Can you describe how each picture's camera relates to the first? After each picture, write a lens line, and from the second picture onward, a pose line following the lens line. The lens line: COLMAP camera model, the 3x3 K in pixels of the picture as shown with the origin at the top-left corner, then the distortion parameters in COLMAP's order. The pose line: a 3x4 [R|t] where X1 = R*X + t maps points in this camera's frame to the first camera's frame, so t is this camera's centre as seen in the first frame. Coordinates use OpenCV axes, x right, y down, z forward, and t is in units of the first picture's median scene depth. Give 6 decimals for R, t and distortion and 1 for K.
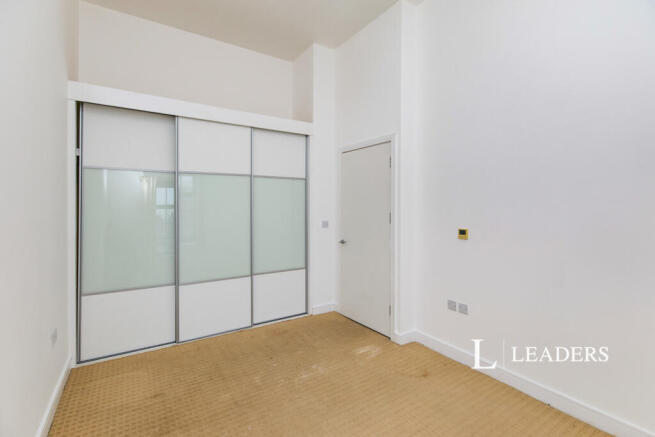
lens RADIAL K [[300.5, 0, 325.1], [0, 300.5, 218.3], [0, 0, 1]] dist [-0.001424, -0.000011]
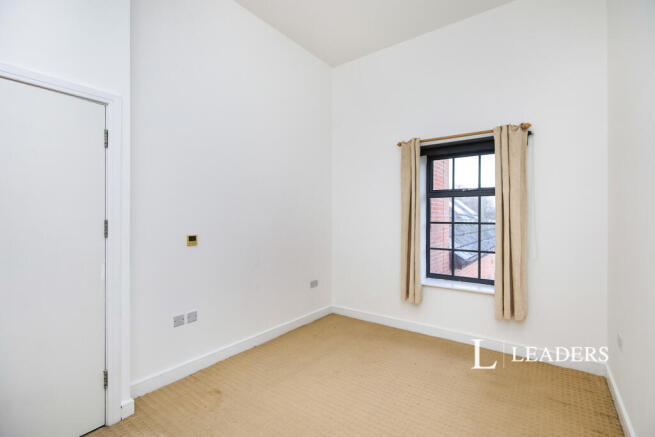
lens RADIAL K [[300.5, 0, 326.5], [0, 300.5, 215.8], [0, 0, 1]] dist [-0.001424, -0.000011]
pose [[-0.361312, -0.006595, 0.932422, -0.553366], [0.018120, 0.999737, 0.014093, -0.030377], [-0.932269, 0.021987, -0.361097, 0.857829]]
